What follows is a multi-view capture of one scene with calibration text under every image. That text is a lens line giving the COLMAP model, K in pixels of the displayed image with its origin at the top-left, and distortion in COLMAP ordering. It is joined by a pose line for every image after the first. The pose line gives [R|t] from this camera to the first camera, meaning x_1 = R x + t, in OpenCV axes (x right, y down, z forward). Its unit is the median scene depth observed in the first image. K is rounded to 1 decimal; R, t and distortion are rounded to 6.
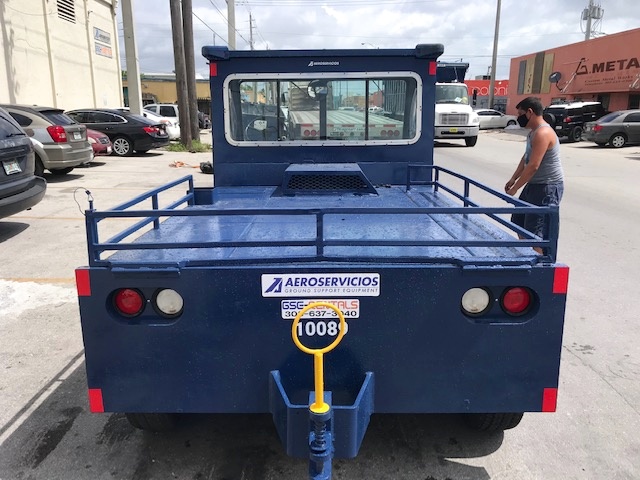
lens RADIAL K [[523.7, 0, 317.9], [0, 523.7, 239.1], [0, 0, 1]] dist [0.029611, -0.013141]
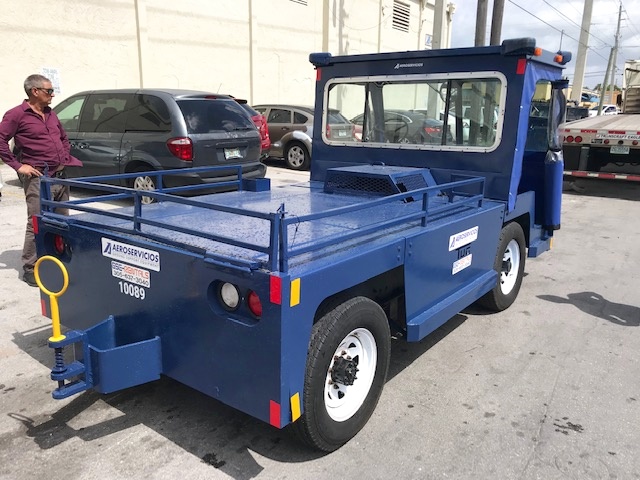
lens RADIAL K [[523.7, 0, 317.9], [0, 523.7, 239.1], [0, 0, 1]] dist [0.029611, -0.013141]
pose [[0.805159, 0.155498, -0.572311, 0.694908], [-0.157085, 0.986465, 0.047029, -0.047744], [0.571878, 0.052036, 0.818687, 0.164616]]
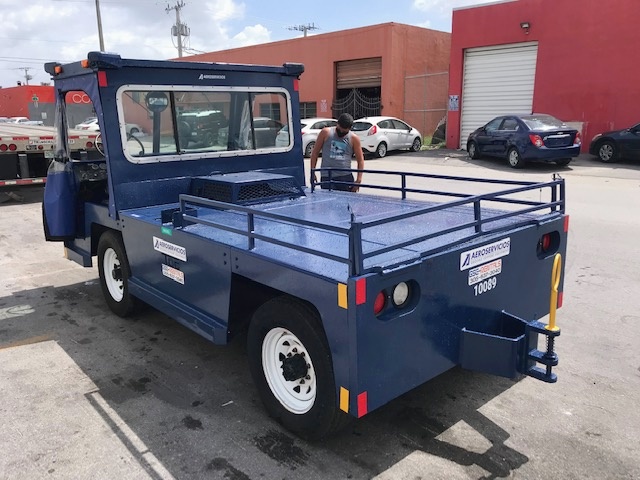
lens RADIAL K [[523.7, 0, 317.9], [0, 523.7, 239.1], [0, 0, 1]] dist [0.029611, -0.013141]
pose [[0.744373, -0.161991, 0.647818, -0.779516], [0.170770, 0.984049, 0.049846, -0.058738], [-0.645559, 0.073524, 0.760163, 0.168041]]
